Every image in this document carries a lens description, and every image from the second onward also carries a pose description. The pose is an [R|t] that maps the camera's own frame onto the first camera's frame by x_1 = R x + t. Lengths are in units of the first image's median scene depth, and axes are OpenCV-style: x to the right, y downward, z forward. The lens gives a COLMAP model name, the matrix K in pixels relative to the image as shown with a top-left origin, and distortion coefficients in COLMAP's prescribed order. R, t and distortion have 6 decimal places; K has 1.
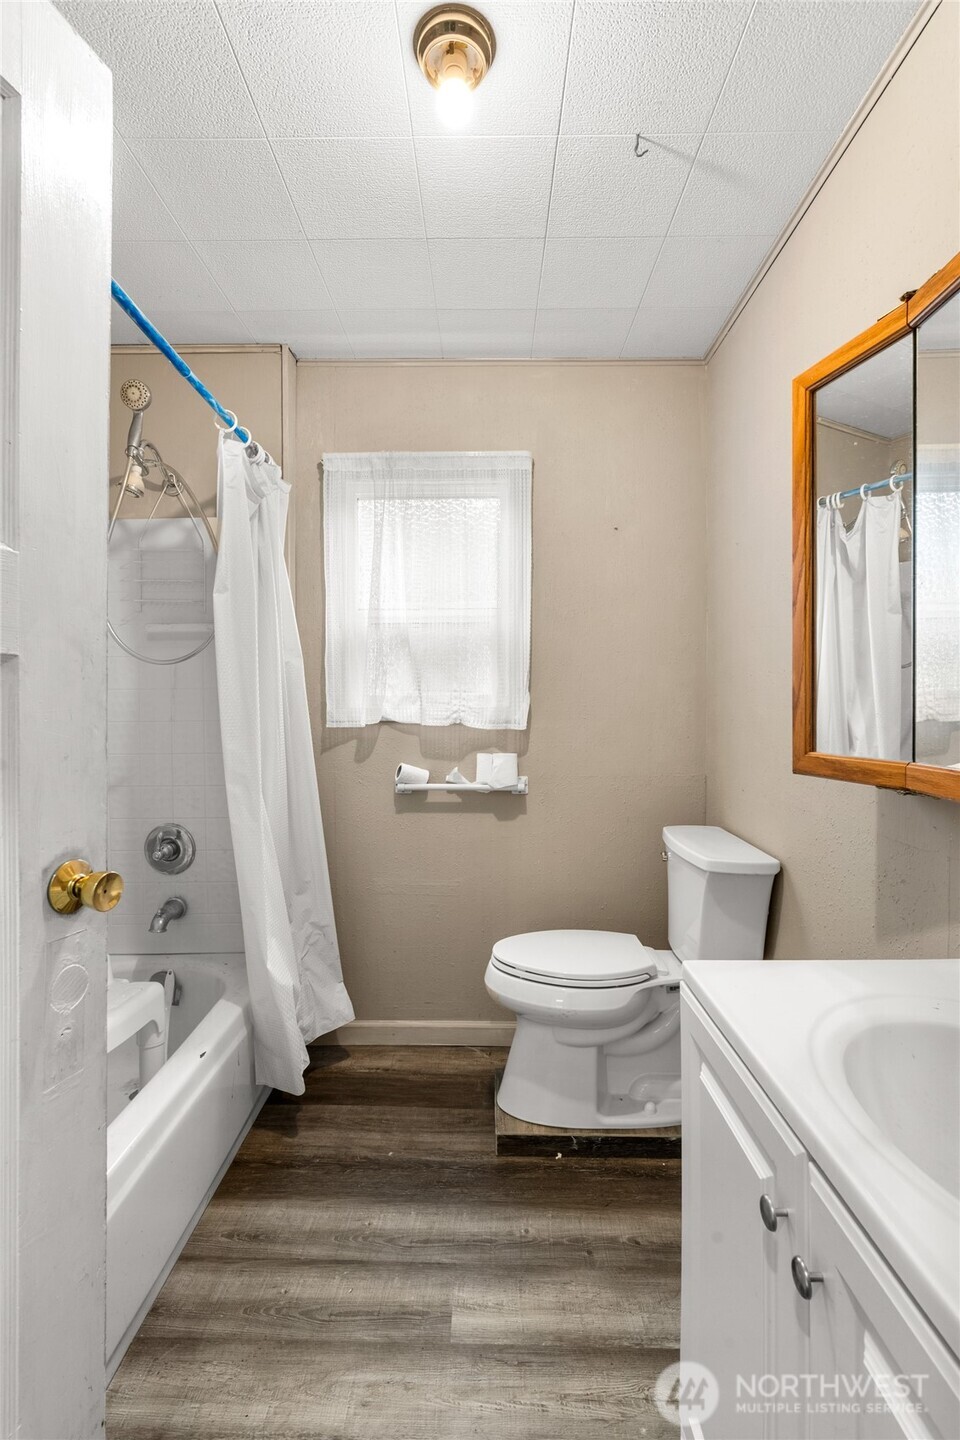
lens RADIAL K [[666.1, 0, 480.0], [0, 666.1, 720.0], [0, 0, 1]] dist [-0.000199, 0.001206]
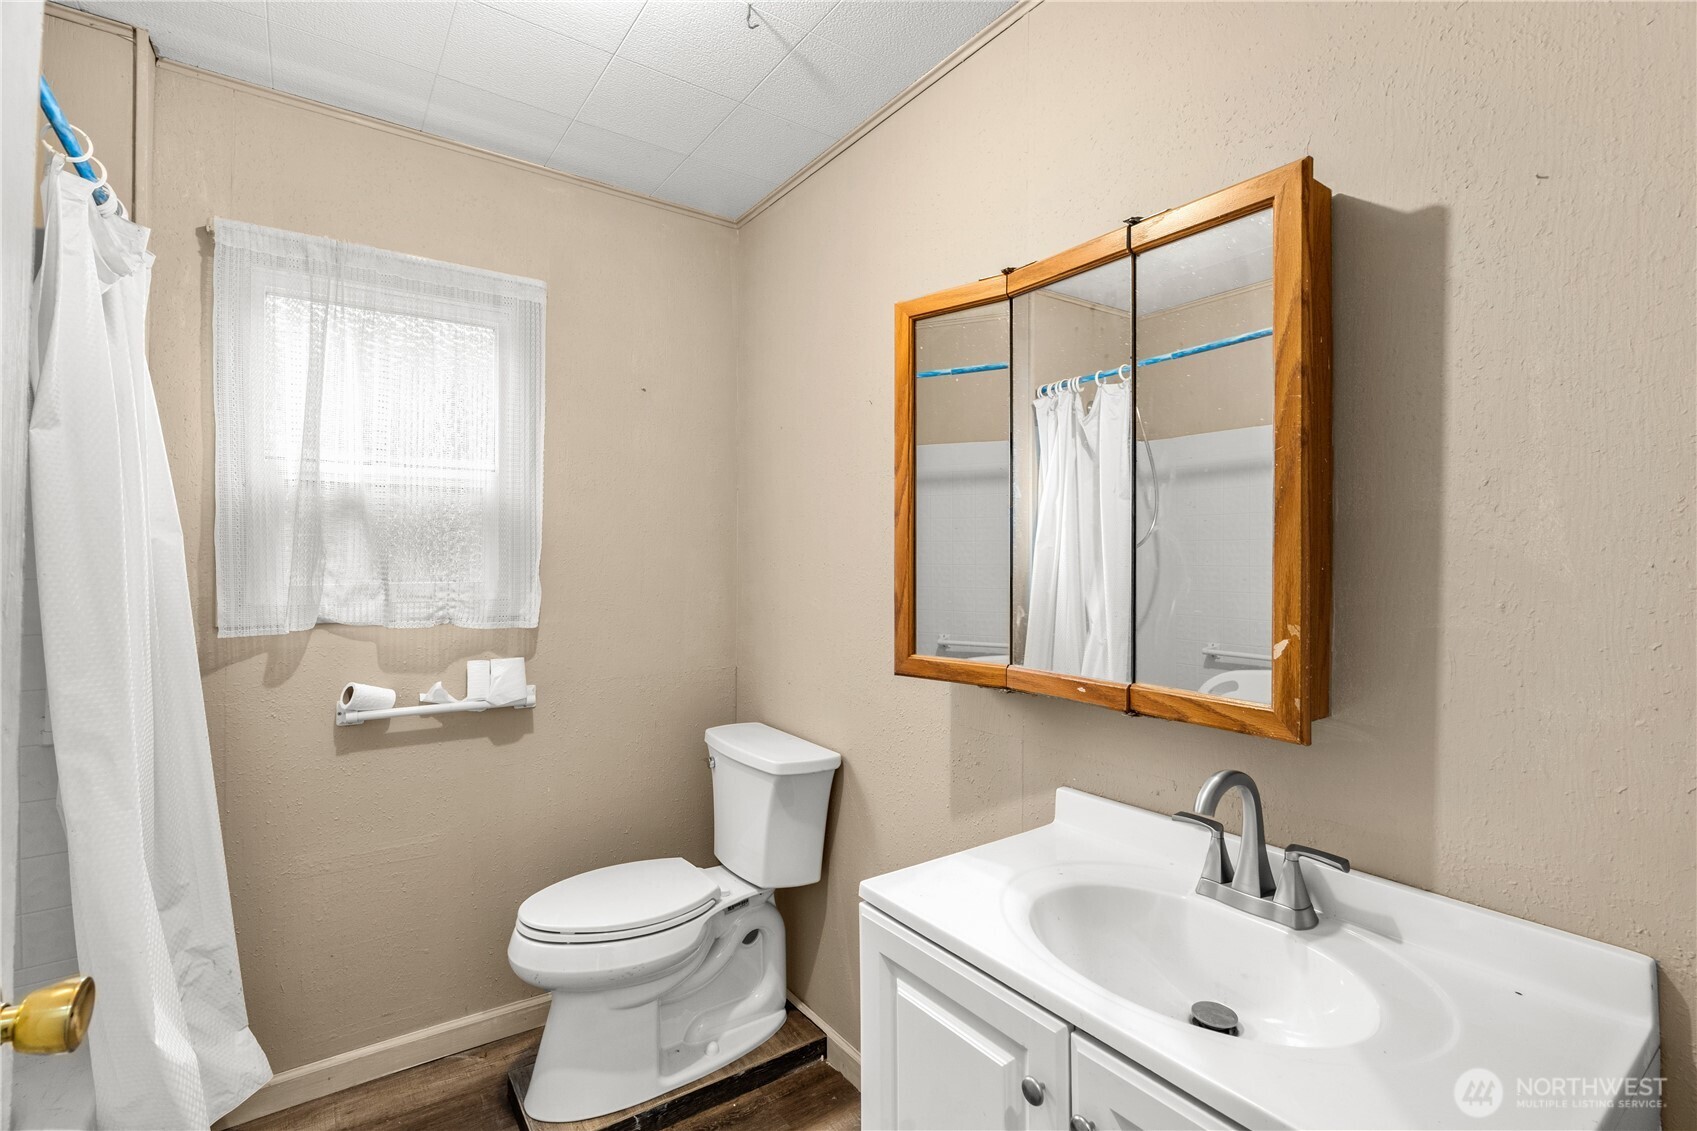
lens RADIAL K [[785.0, 0, 845.4], [0, 785.0, 562.3], [0, 0, 1]] dist [-0.000199, 0.001206]
pose [[0.809083, 0.001720, 0.587693, -0.187944], [0.008653, 0.999852, -0.014838, -0.046600], [-0.587631, 0.017091, 0.808948, 0.024194]]
